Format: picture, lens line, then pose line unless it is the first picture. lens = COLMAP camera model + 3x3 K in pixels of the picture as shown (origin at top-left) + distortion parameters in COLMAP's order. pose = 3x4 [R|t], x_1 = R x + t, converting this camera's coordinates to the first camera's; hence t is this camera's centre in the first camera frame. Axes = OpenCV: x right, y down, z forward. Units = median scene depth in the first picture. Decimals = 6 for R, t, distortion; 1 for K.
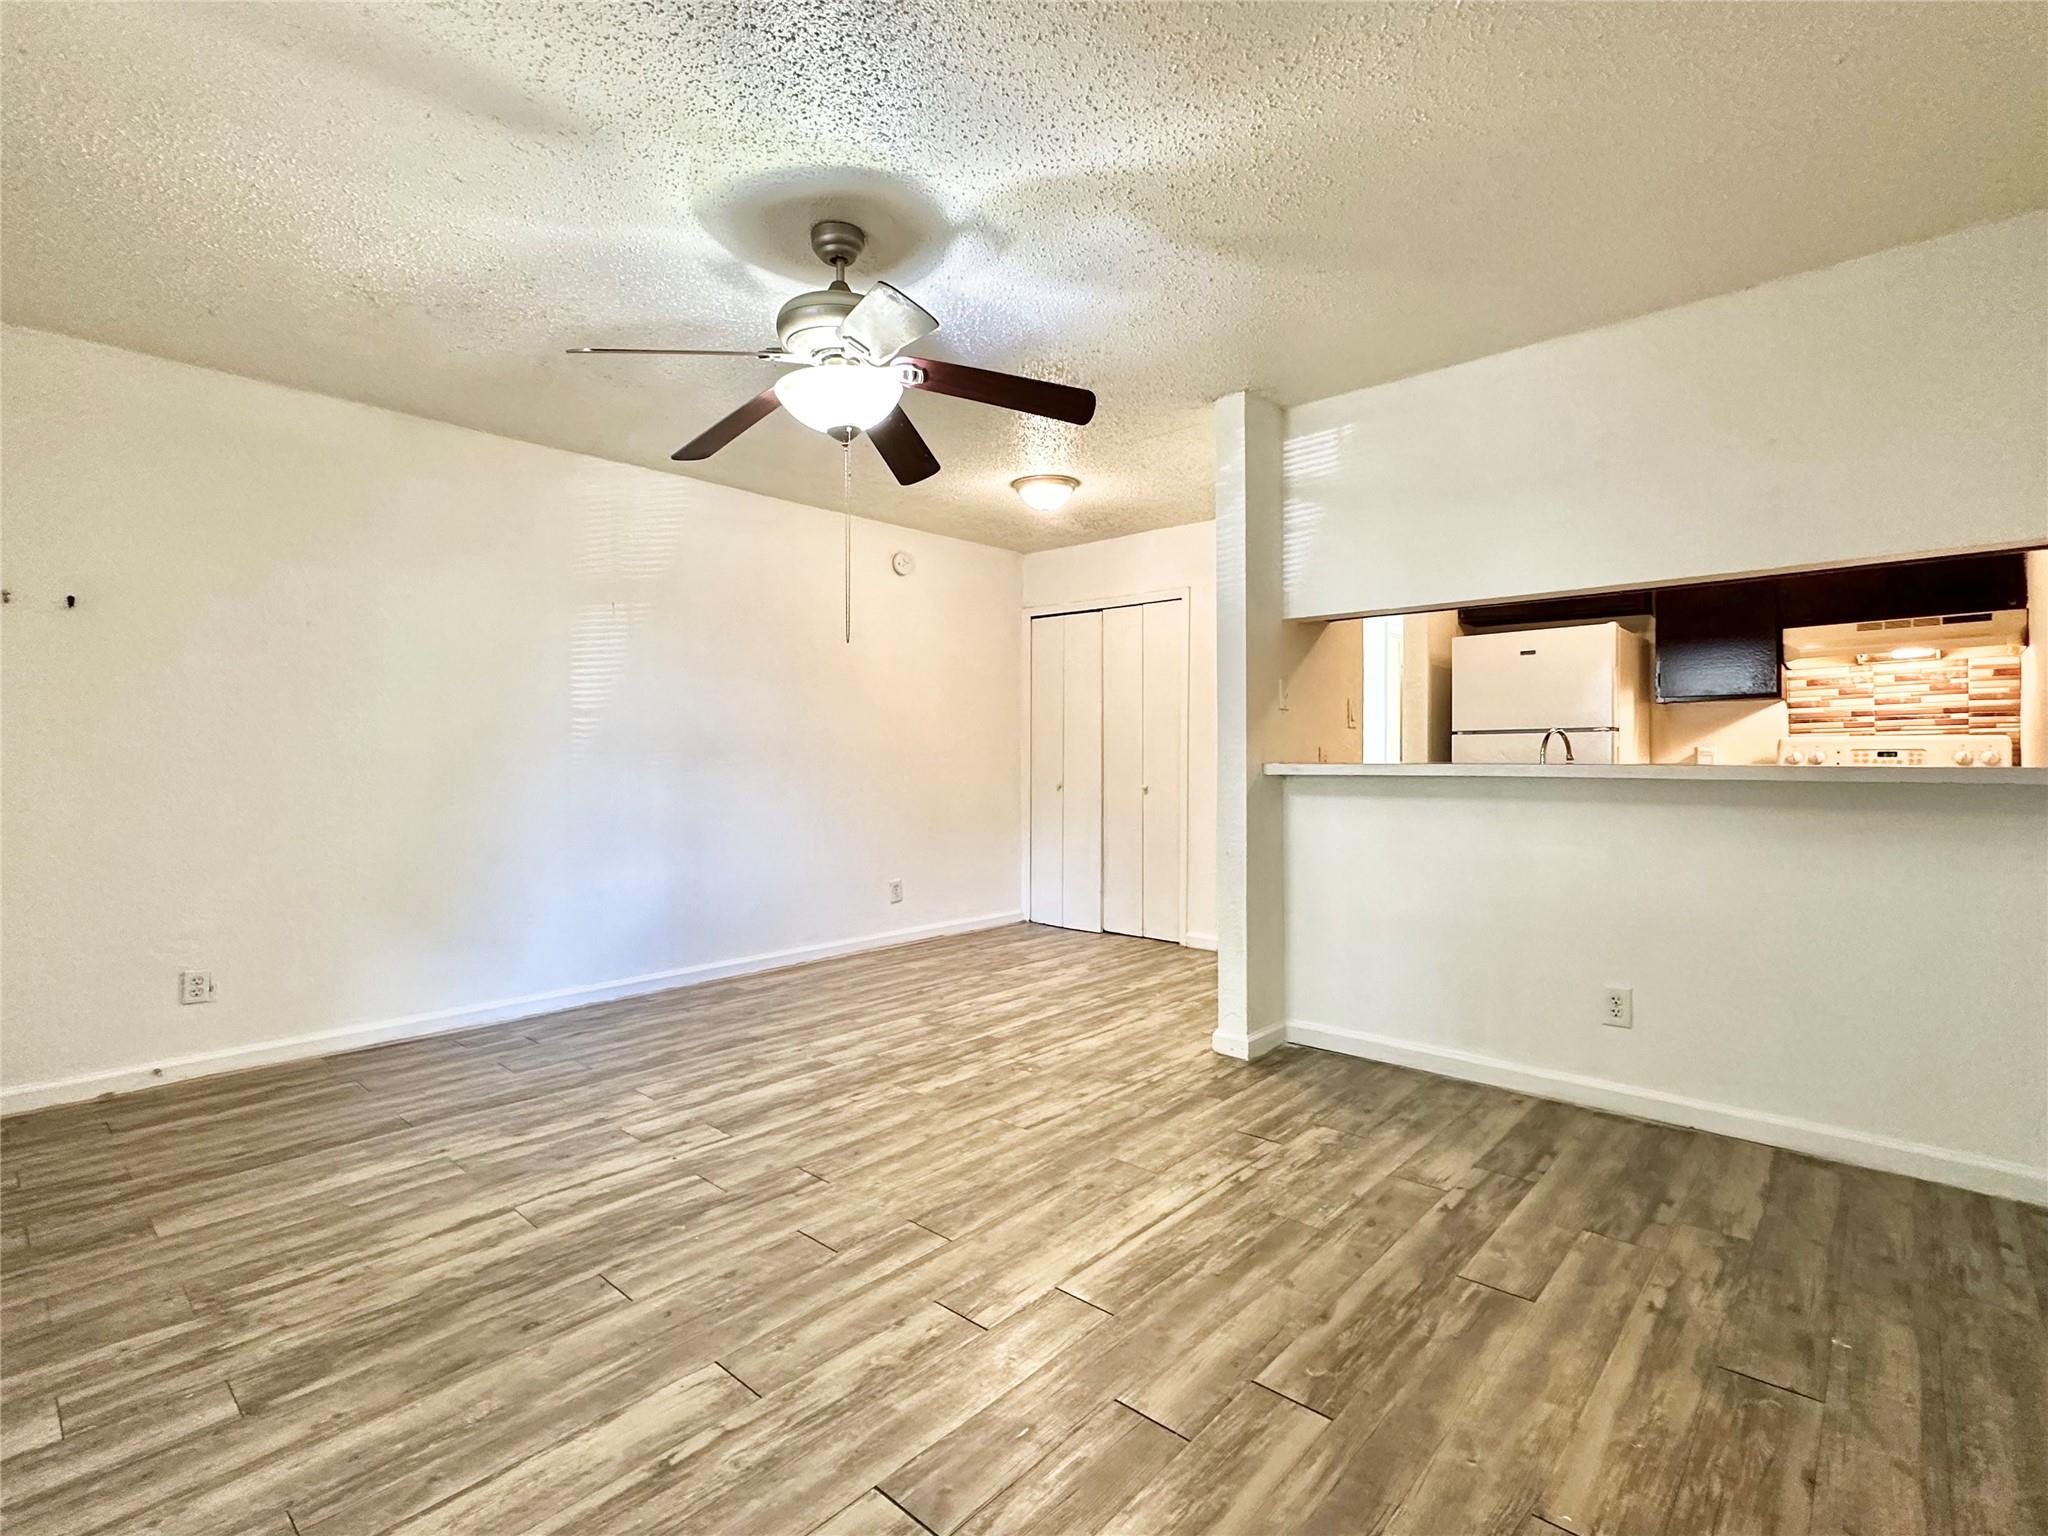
lens RADIAL K [[982.6, 0, 1009.0], [0, 982.6, 768.0], [0, 0, 1]] dist [-0.002462, -0.000811]
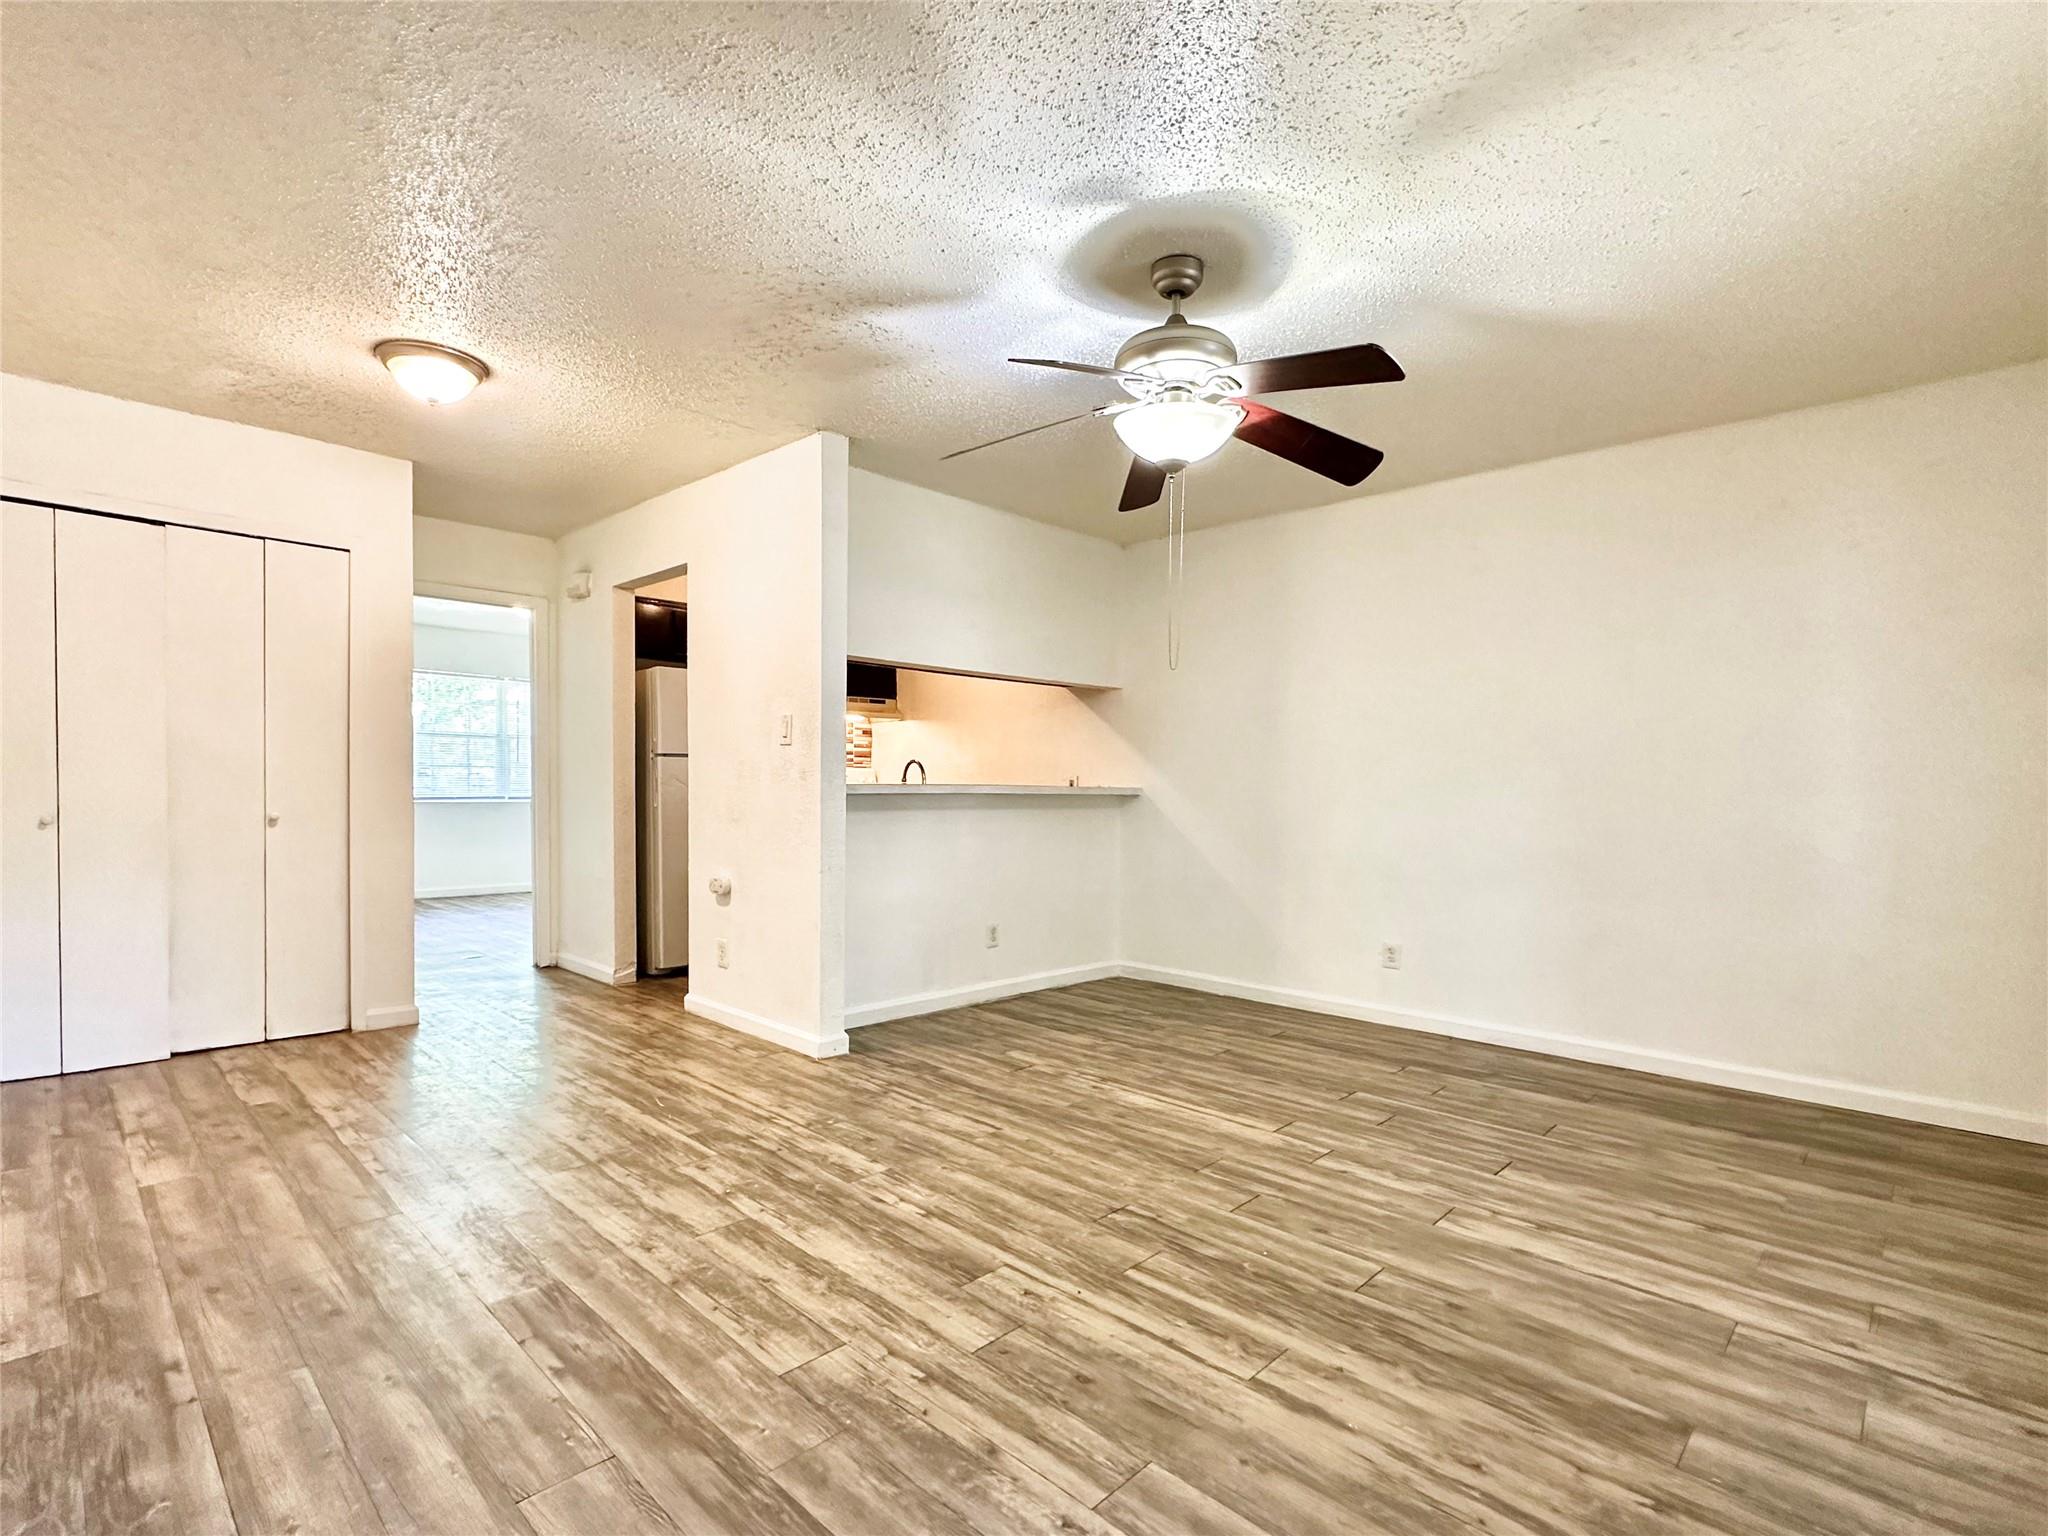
lens RADIAL K [[982.6, 0, 1012.7], [0, 982.6, 776.6], [0, 0, 1]] dist [-0.002462, -0.000811]
pose [[0.027462, 0.009578, 0.999577, -1.164437], [0.000656, 0.999954, -0.009599, -0.001994], [-0.999623, 0.000919, 0.027455, 1.071410]]
